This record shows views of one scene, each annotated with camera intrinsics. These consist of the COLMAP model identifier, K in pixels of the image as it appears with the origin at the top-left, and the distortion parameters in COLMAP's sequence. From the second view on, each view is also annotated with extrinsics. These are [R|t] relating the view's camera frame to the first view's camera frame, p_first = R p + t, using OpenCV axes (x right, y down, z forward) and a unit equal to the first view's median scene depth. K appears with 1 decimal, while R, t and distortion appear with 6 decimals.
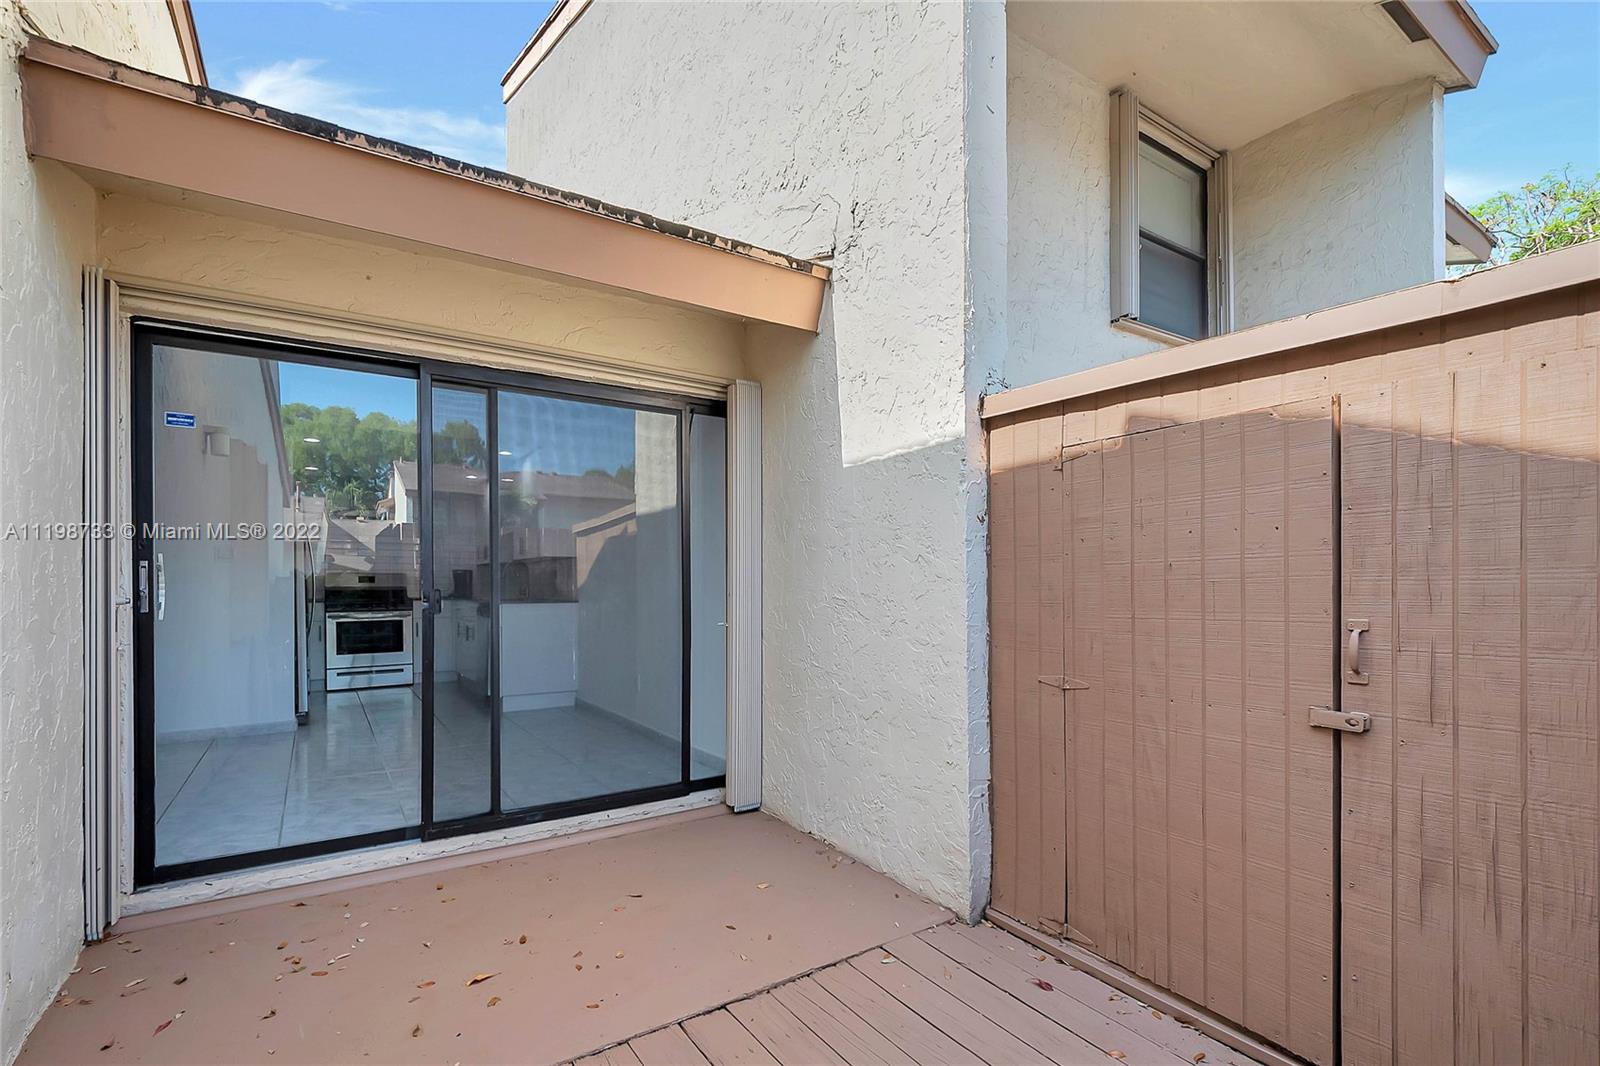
lens RADIAL K [[737.1, 0, 800.5], [0, 737.1, 582.5], [0, 0, 1]] dist [0.027226, -0.000084]
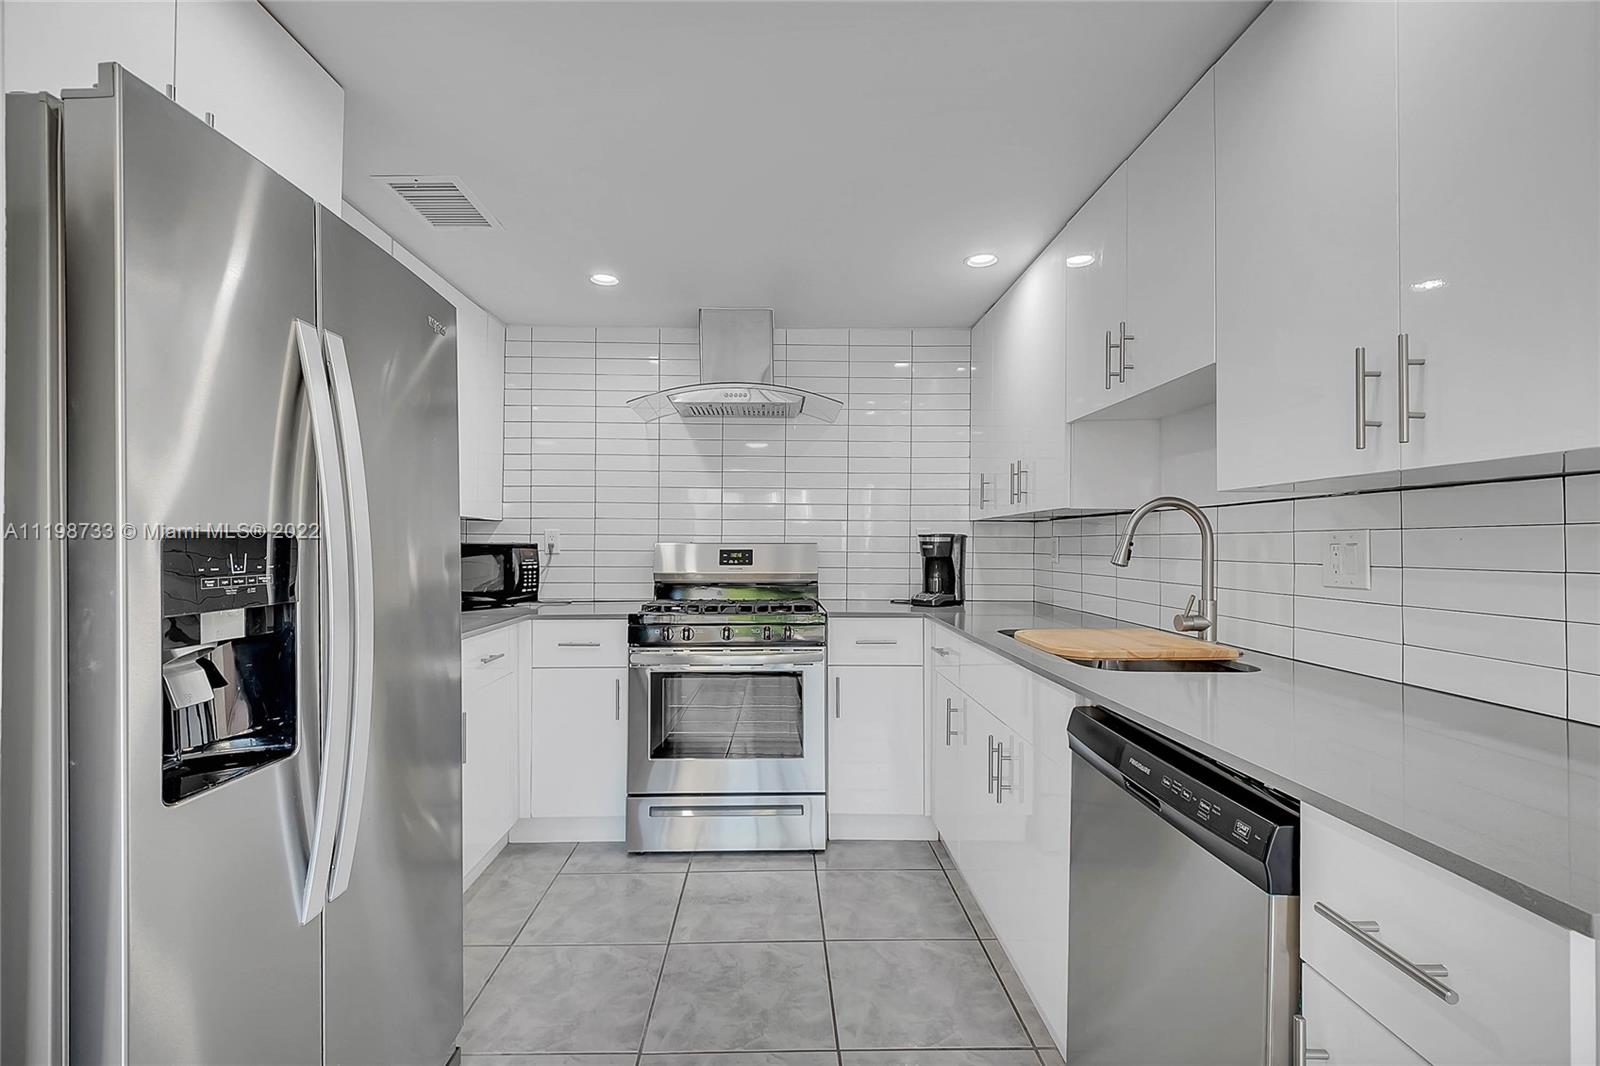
lens RADIAL K [[725.9, 0, 798.4], [0, 725.9, 550.9], [0, 0, 1]] dist [0.004134, -0.000398]
pose [[0.847228, 0.000005, -0.531230, -0.351283], [0.002413, 0.999990, 0.003858, -0.009629], [0.531224, -0.004550, 0.847219, 0.700802]]
